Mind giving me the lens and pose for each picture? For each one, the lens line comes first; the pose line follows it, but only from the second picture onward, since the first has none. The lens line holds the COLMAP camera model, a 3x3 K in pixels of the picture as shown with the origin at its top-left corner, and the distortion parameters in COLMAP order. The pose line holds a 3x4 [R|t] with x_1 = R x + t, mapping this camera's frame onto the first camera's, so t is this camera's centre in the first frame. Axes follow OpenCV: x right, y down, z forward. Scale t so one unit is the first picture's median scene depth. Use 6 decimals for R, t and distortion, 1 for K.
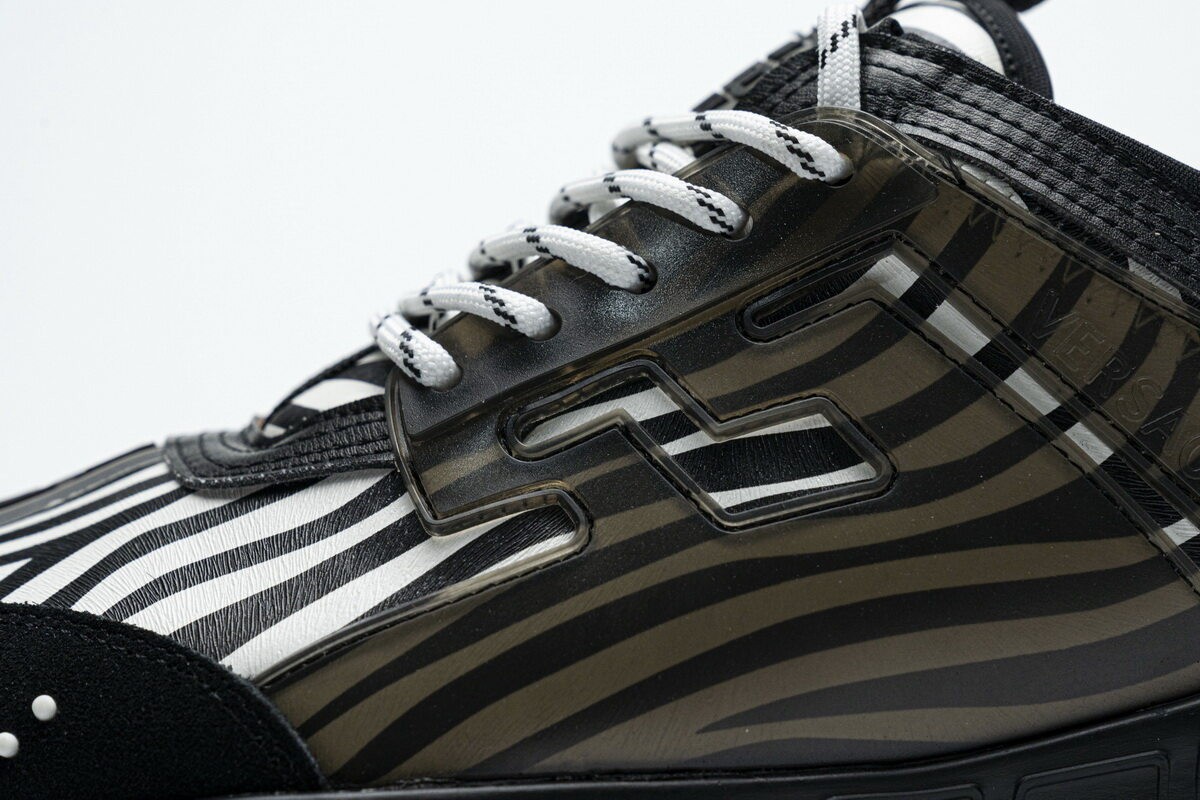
lens RADIAL K [[2382.0, 0, 628.8], [0, 2382.0, 392.4], [0, 0, 1]] dist [0.054219, 0.000000]
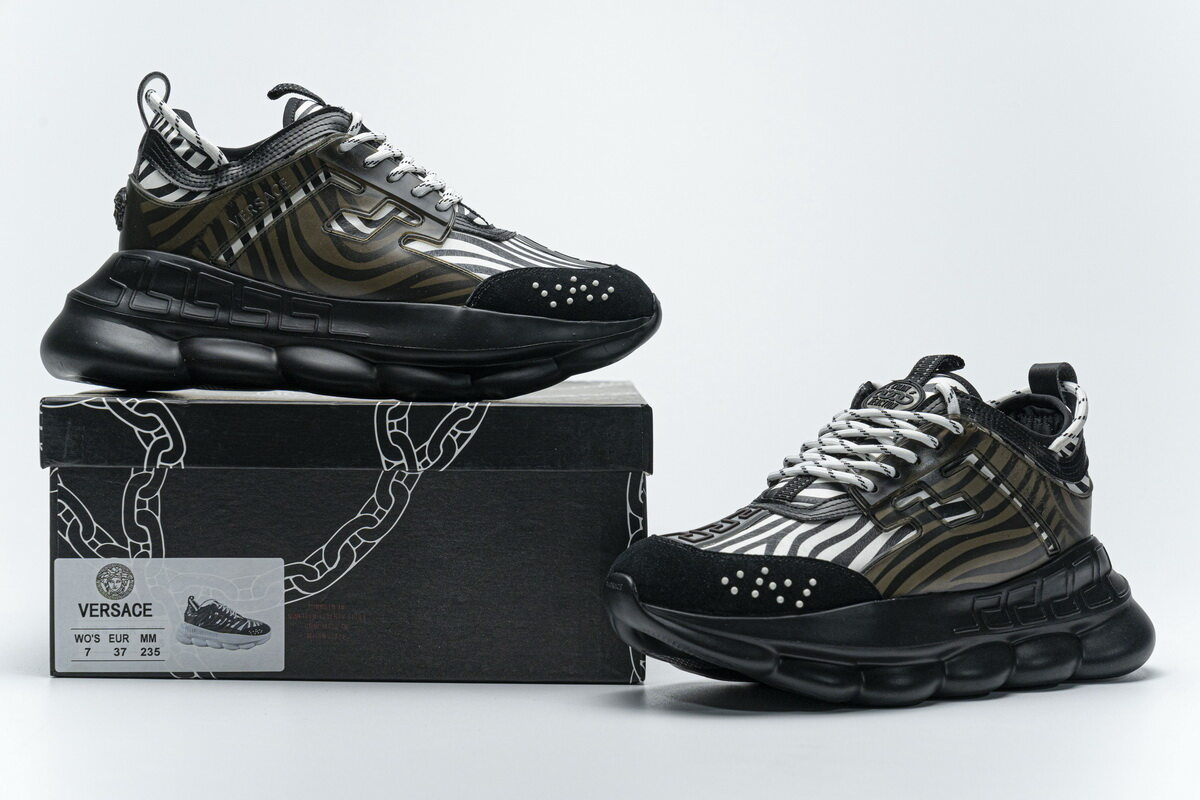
lens RADIAL K [[2303.5, 0, 605.1], [0, 2303.5, 396.0], [0, 0, 1]] dist [0.107187, 0.000000]
pose [[0.843801, 0.002404, 0.536650, -2.349685], [0.008689, 0.999798, -0.018142, -0.088790], [-0.536585, 0.019971, 0.843610, -1.767936]]
